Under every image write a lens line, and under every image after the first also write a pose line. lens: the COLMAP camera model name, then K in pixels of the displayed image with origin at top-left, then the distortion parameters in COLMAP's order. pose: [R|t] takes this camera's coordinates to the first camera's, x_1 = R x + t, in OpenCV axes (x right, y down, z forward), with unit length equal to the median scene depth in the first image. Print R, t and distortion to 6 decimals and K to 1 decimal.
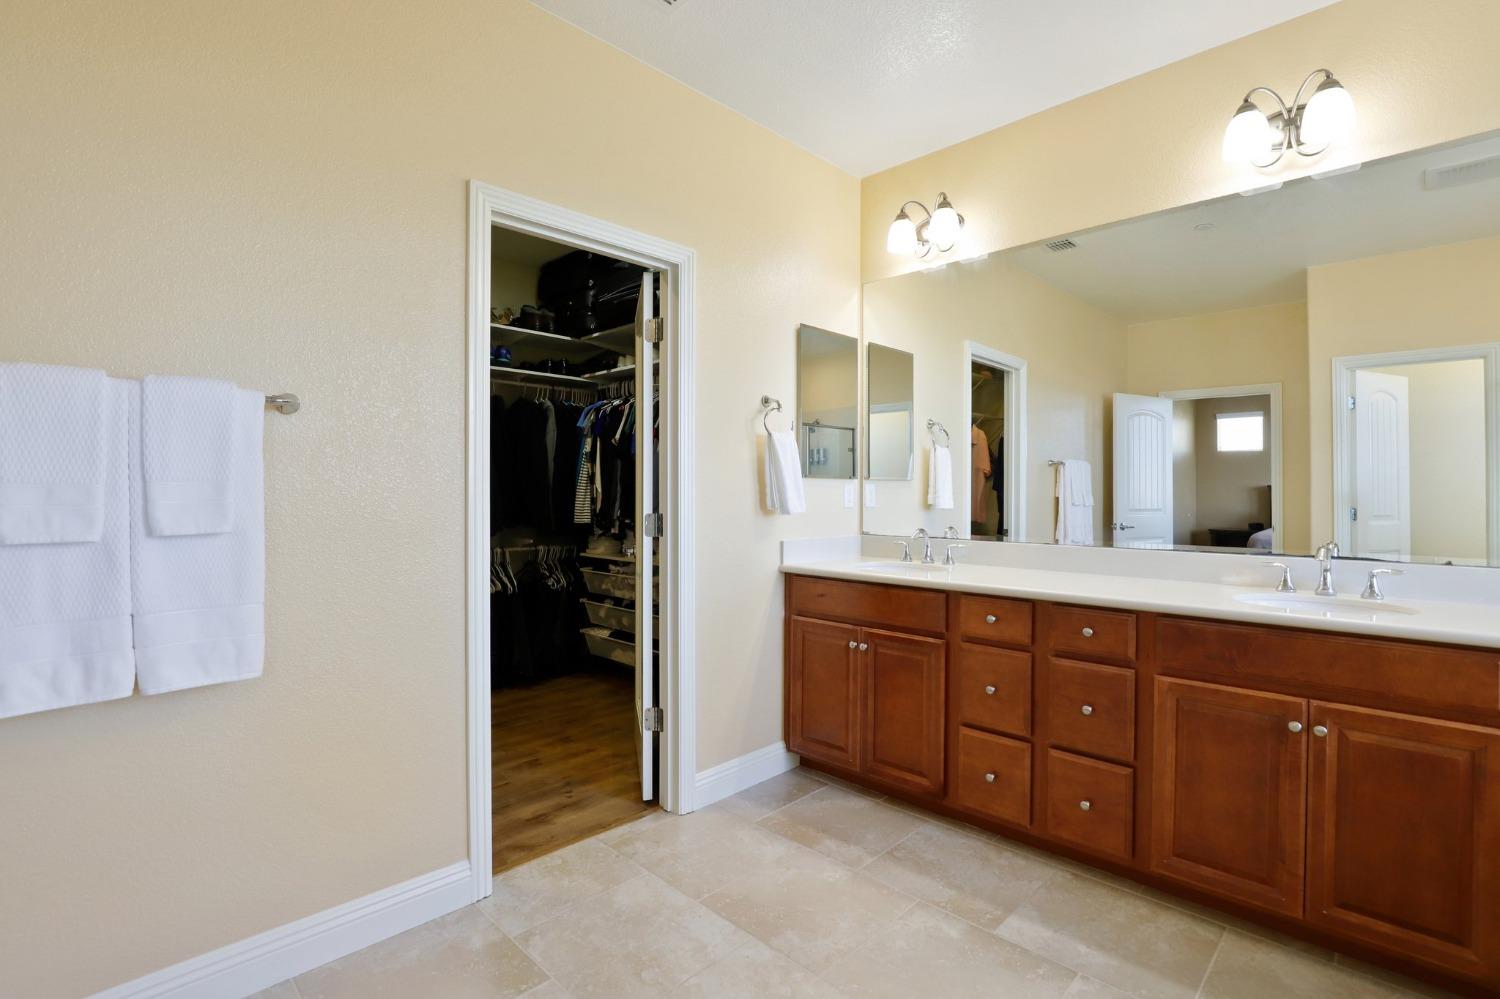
lens RADIAL K [[694.2, 0, 747.8], [0, 694.2, 491.3], [0, 0, 1]] dist [-0.027827, 0.001726]
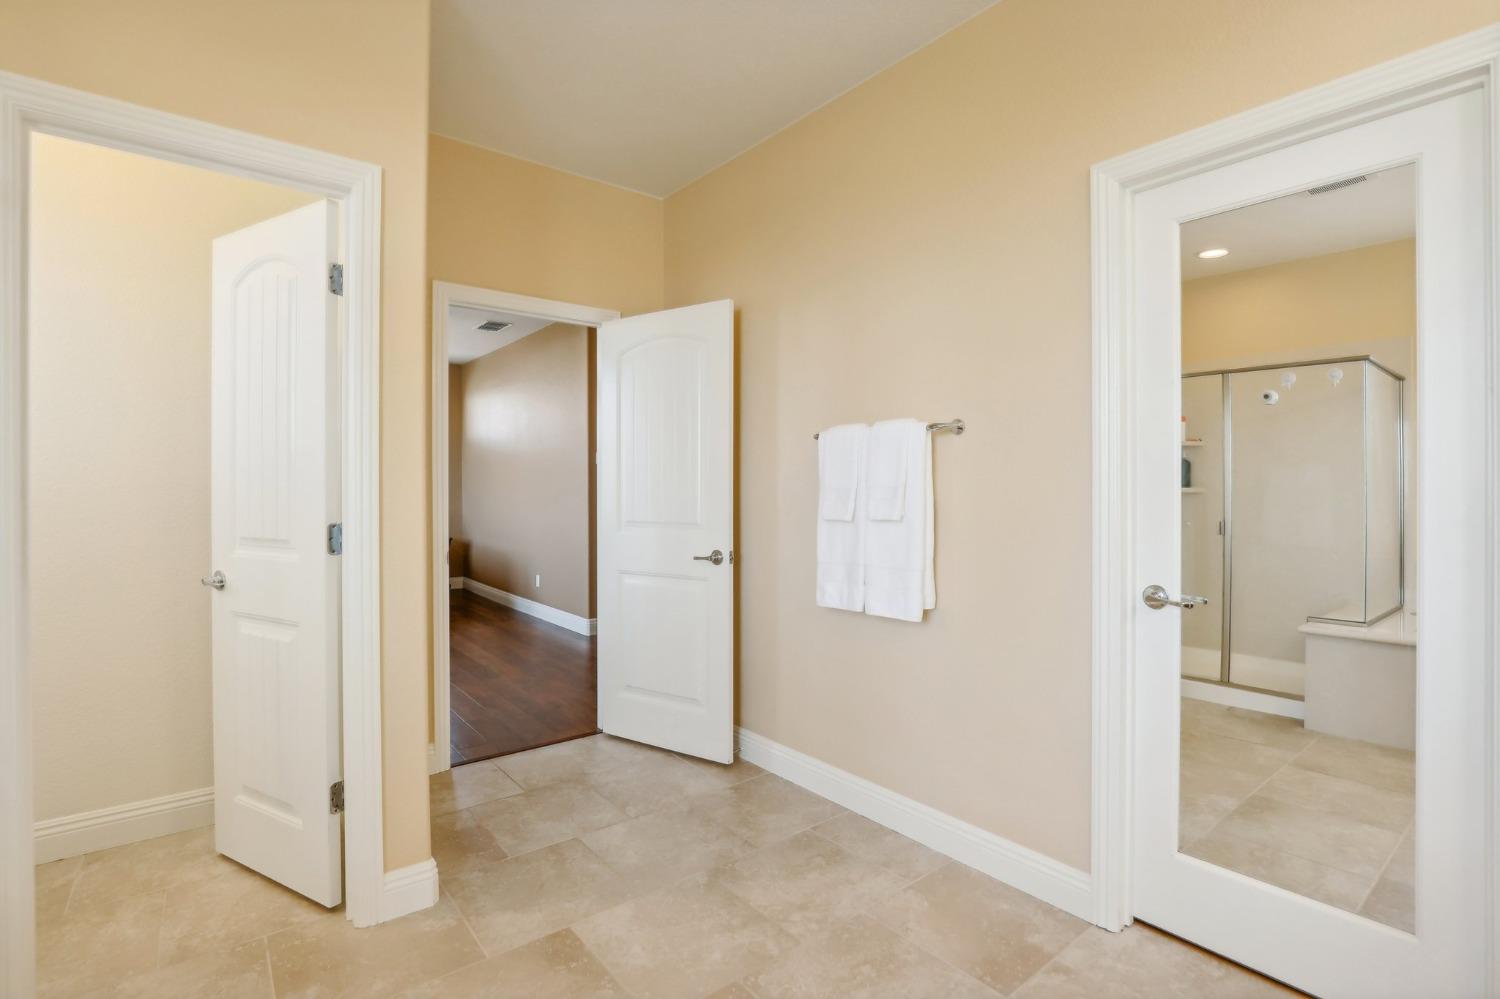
lens RADIAL K [[694.2, 0, 747.8], [0, 694.2, 491.3], [0, 0, 1]] dist [-0.027827, 0.001726]
pose [[-0.111905, -0.008050, -0.993686, 0.681830], [0.000685, 0.999966, -0.008178, 0.007432], [0.993719, -0.001596, -0.111896, 0.713905]]
